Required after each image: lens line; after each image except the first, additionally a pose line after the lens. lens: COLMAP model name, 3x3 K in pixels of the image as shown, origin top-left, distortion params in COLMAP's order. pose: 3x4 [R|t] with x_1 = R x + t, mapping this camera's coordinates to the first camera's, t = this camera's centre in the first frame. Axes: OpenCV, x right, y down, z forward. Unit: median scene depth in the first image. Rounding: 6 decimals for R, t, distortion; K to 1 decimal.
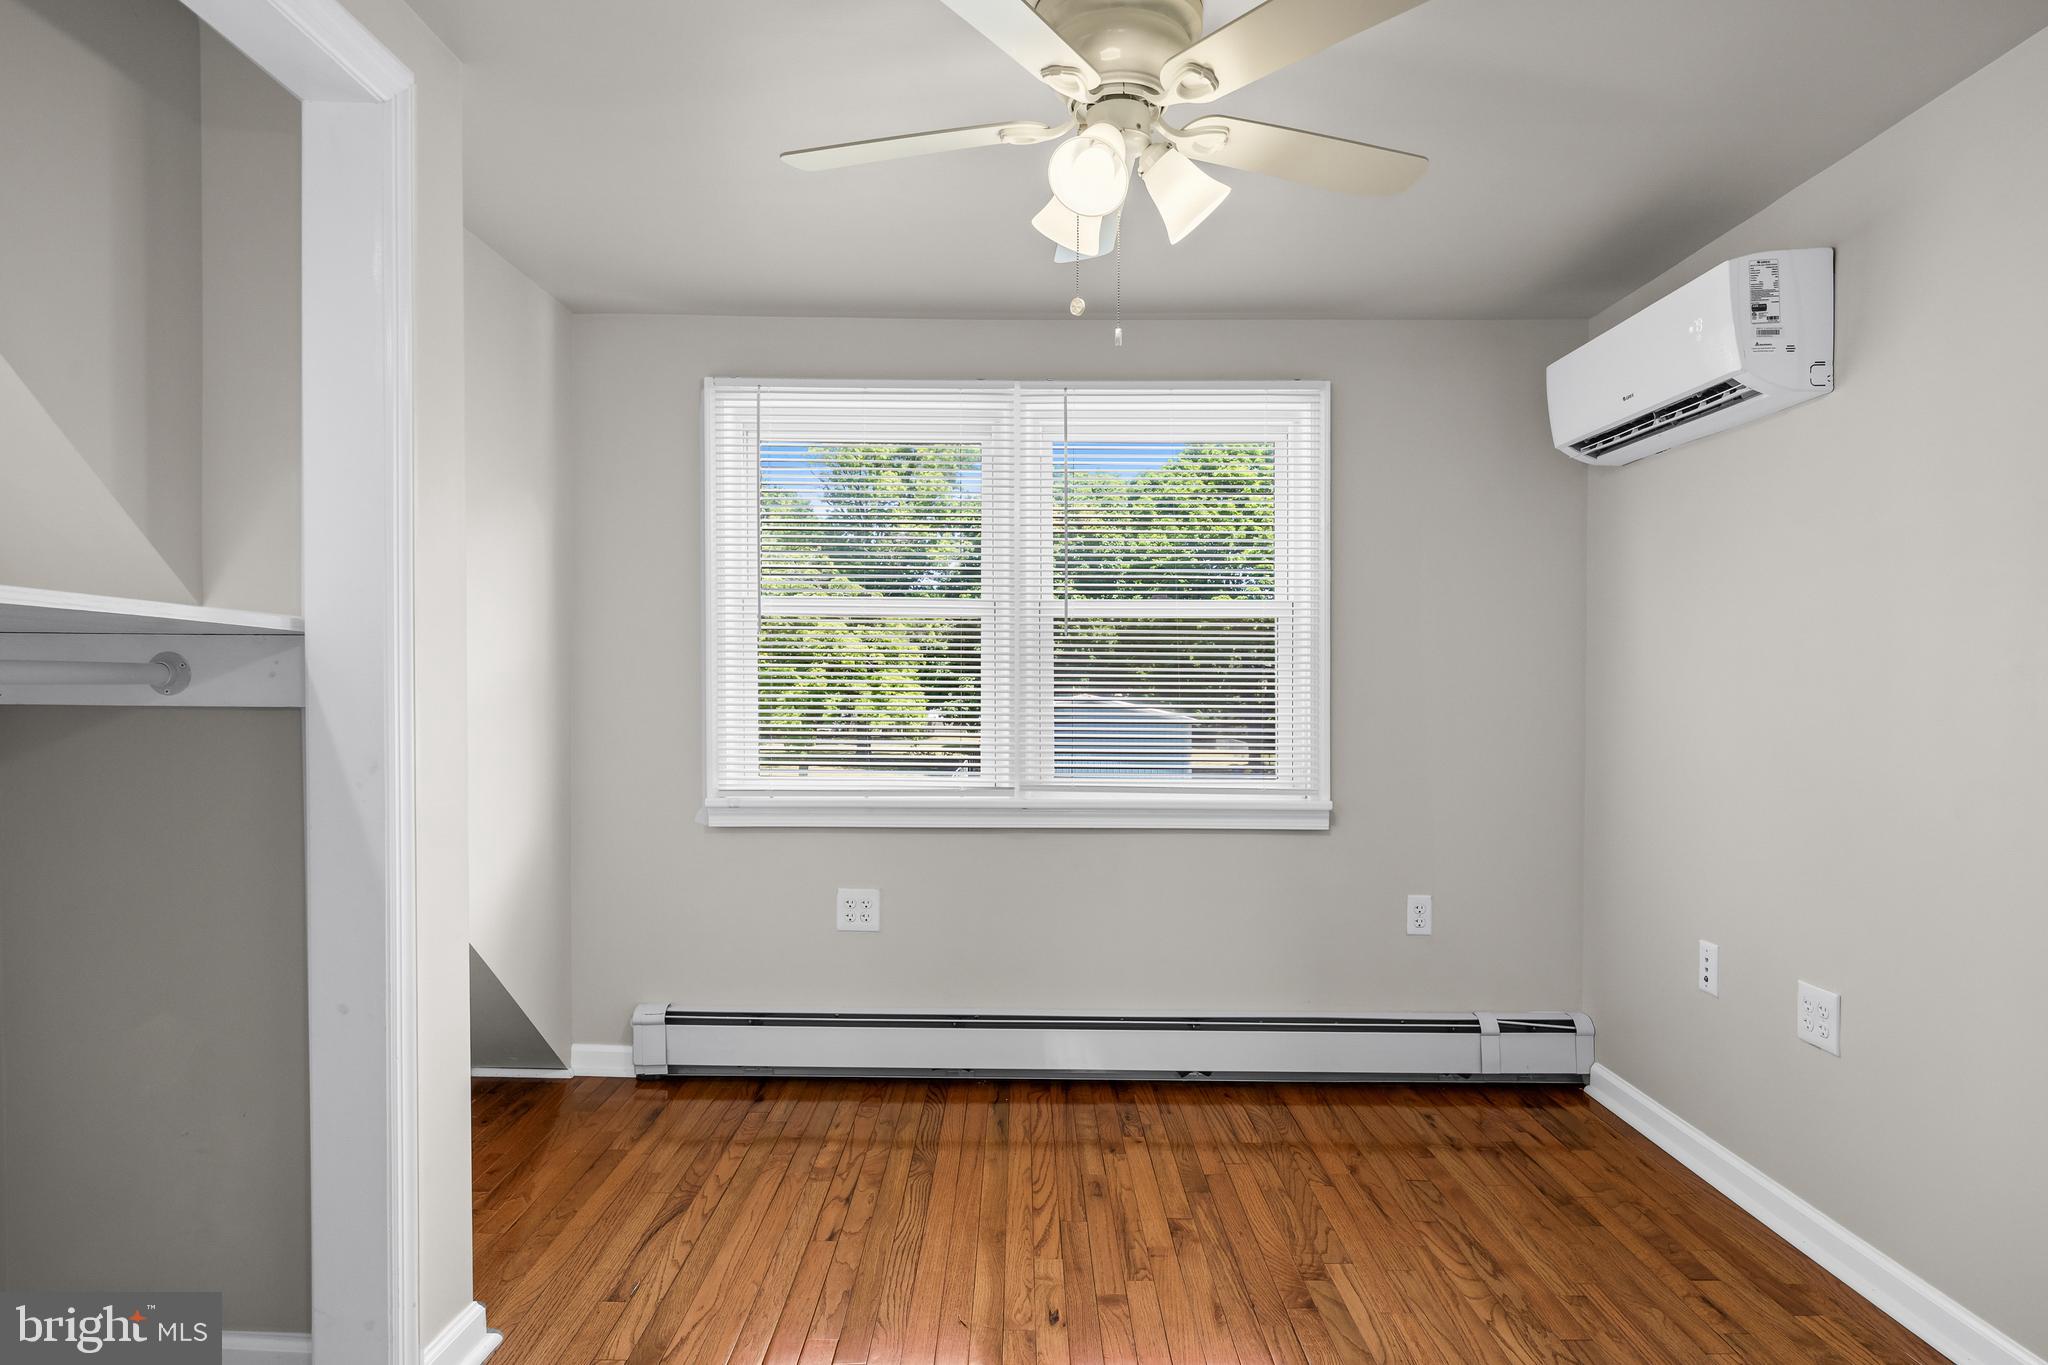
lens RADIAL K [[1160.2, 0, 1032.0], [0, 1160.2, 677.7], [0, 0, 1]] dist [-0.004252, -0.000290]
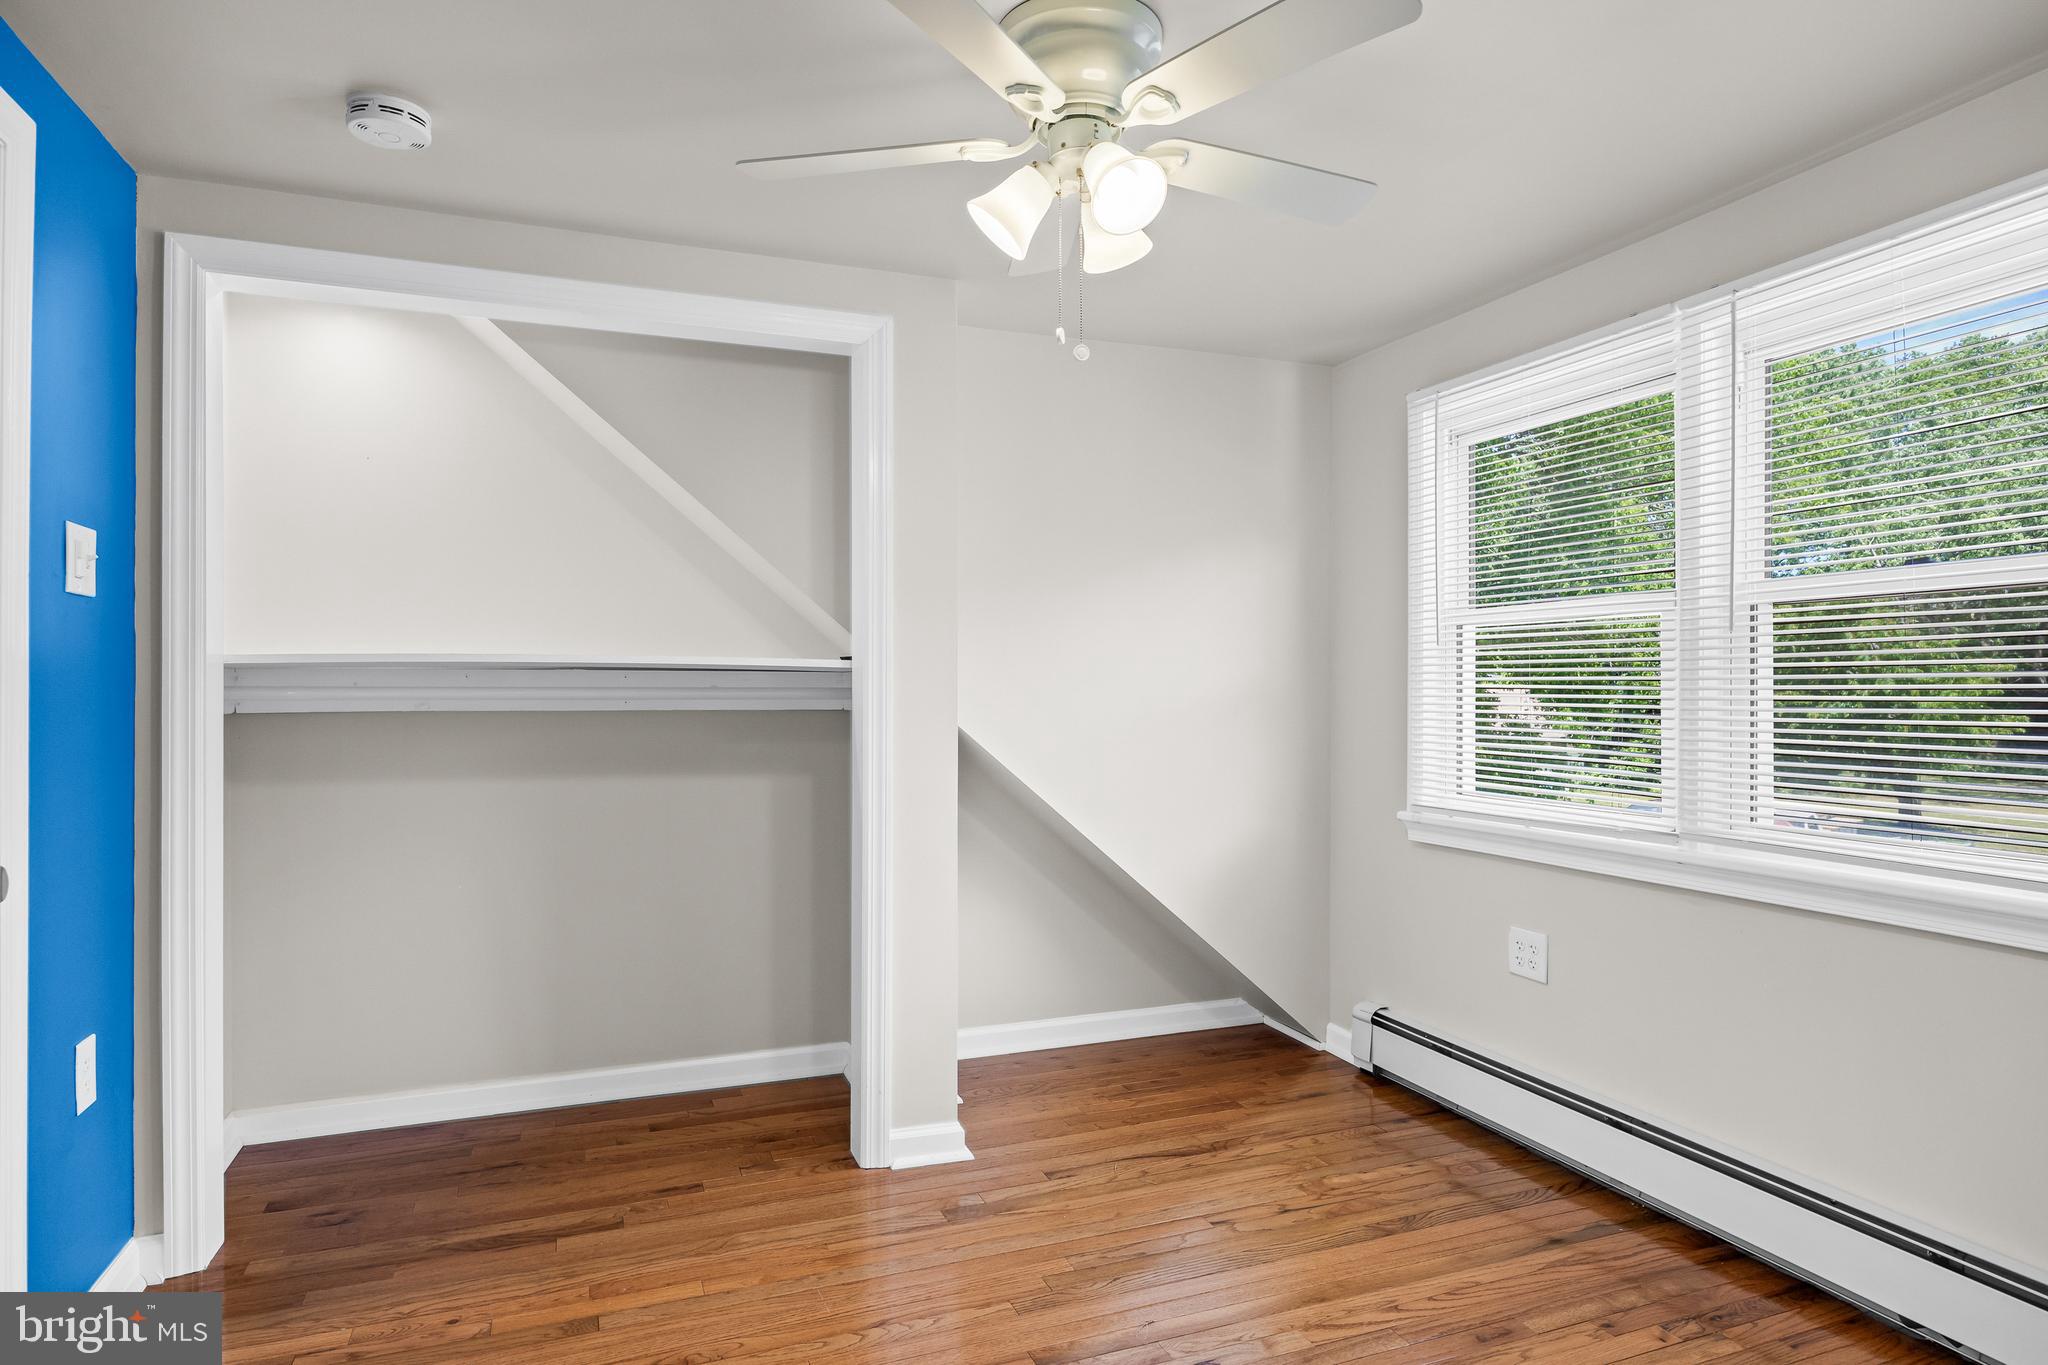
lens RADIAL K [[1160.2, 0, 1032.0], [0, 1160.2, 677.7], [0, 0, 1]] dist [-0.004252, -0.000290]
pose [[0.366347, -0.014723, -0.930362, 0.562084], [0.001630, 0.999883, -0.015182, 0.002572], [0.930477, 0.004045, 0.366328, 0.340832]]
